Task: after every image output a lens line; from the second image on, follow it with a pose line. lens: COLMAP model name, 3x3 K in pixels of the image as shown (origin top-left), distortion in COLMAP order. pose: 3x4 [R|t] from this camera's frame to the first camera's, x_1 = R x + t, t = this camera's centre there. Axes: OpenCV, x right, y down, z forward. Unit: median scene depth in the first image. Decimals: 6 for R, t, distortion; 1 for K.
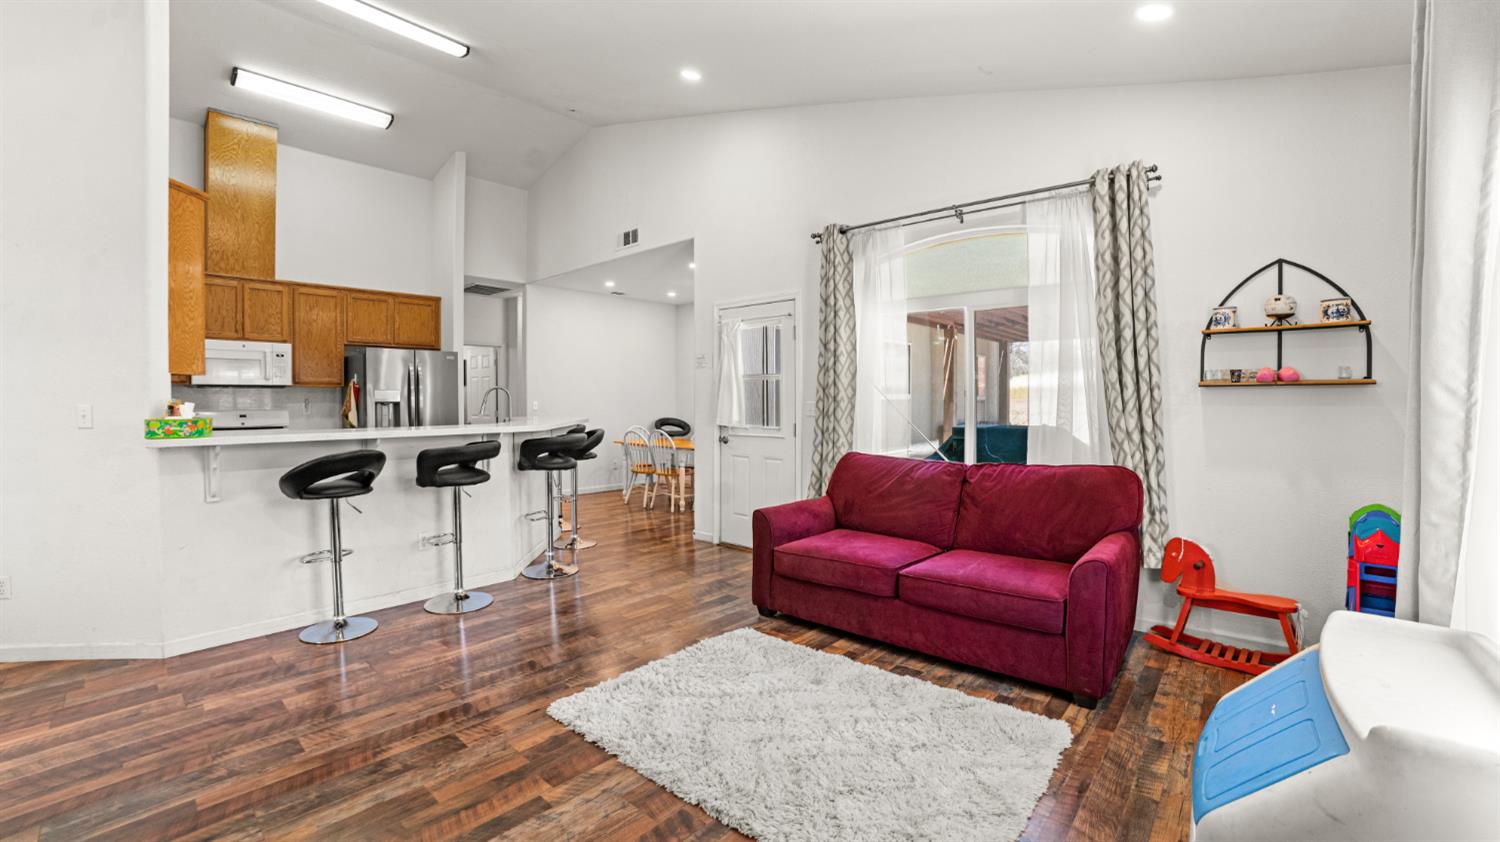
lens RADIAL K [[604.5, 0, 726.2], [0, 604.5, 425.6], [0, 0, 1]] dist [-0.057797, 0.008774]
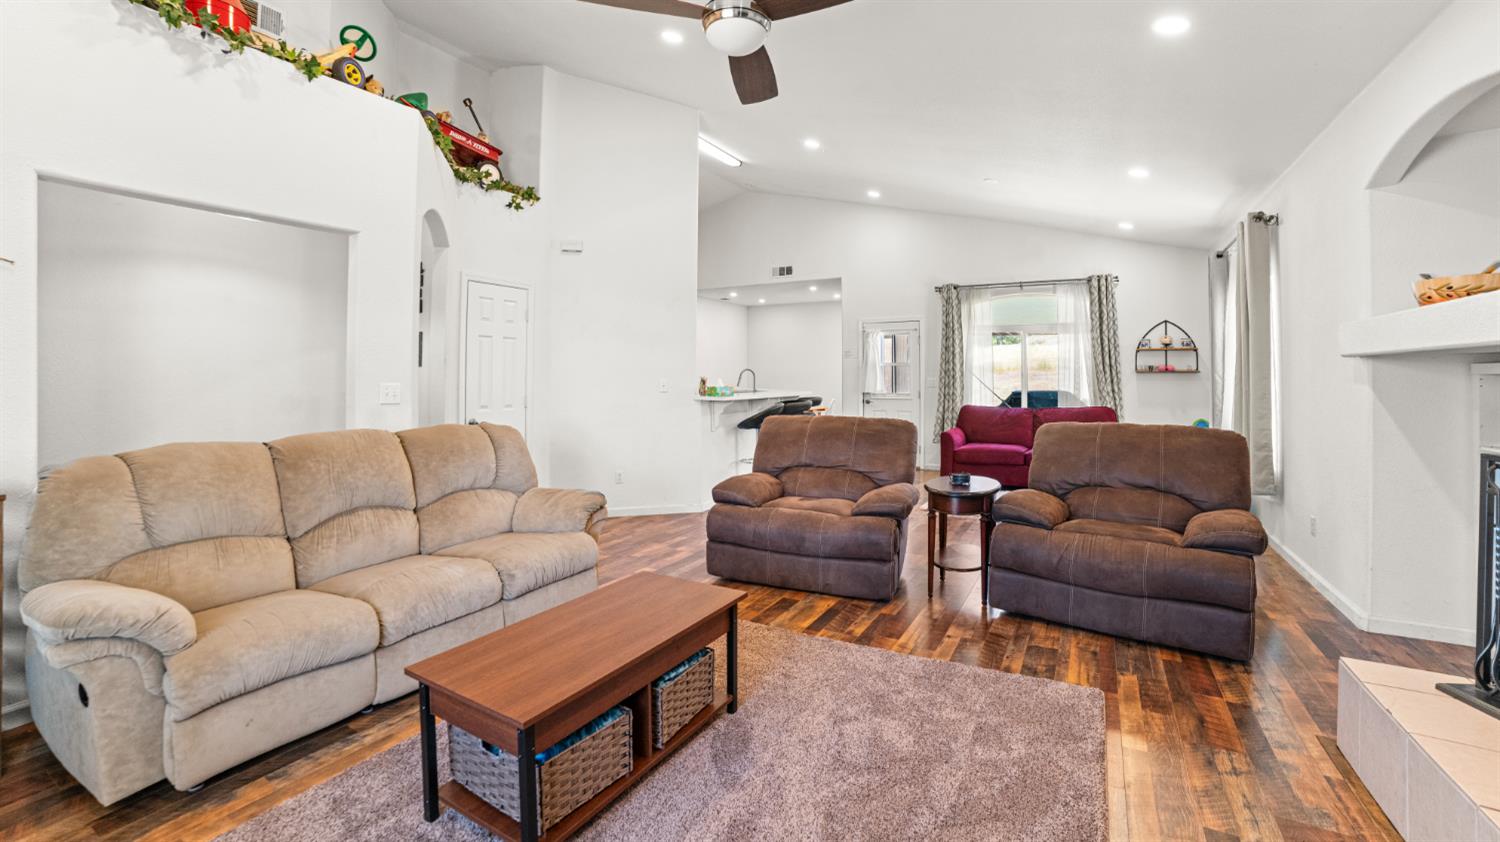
lens RADIAL K [[604.5, 0, 736.2], [0, 604.5, 395.4], [0, 0, 1]] dist [-0.057797, 0.008774]
pose [[0.978546, -0.006094, 0.205938, -0.857585], [0.007964, 0.999934, -0.008253, 0.022182], [-0.205874, 0.009716, 0.978530, -0.679668]]
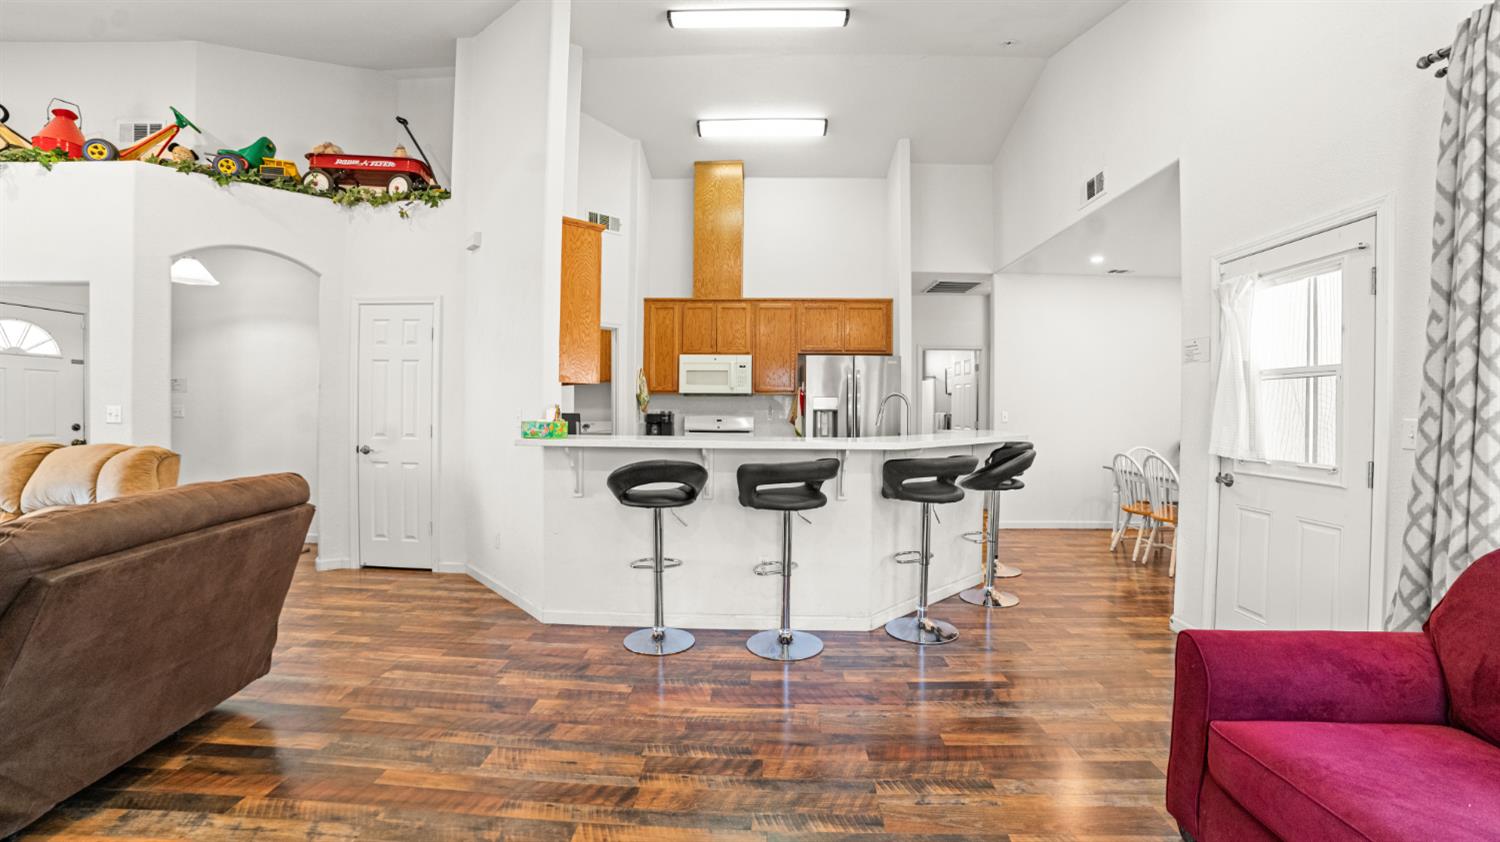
lens RADIAL K [[604.5, 0, 749.8], [0, 604.5, 418.7], [0, 0, 1]] dist [-0.057797, 0.008774]
pose [[0.651438, 0.020724, -0.758419, 0.149606], [-0.040836, 0.999136, -0.007773, -0.016643], [0.757602, 0.036034, 0.651721, 0.337972]]
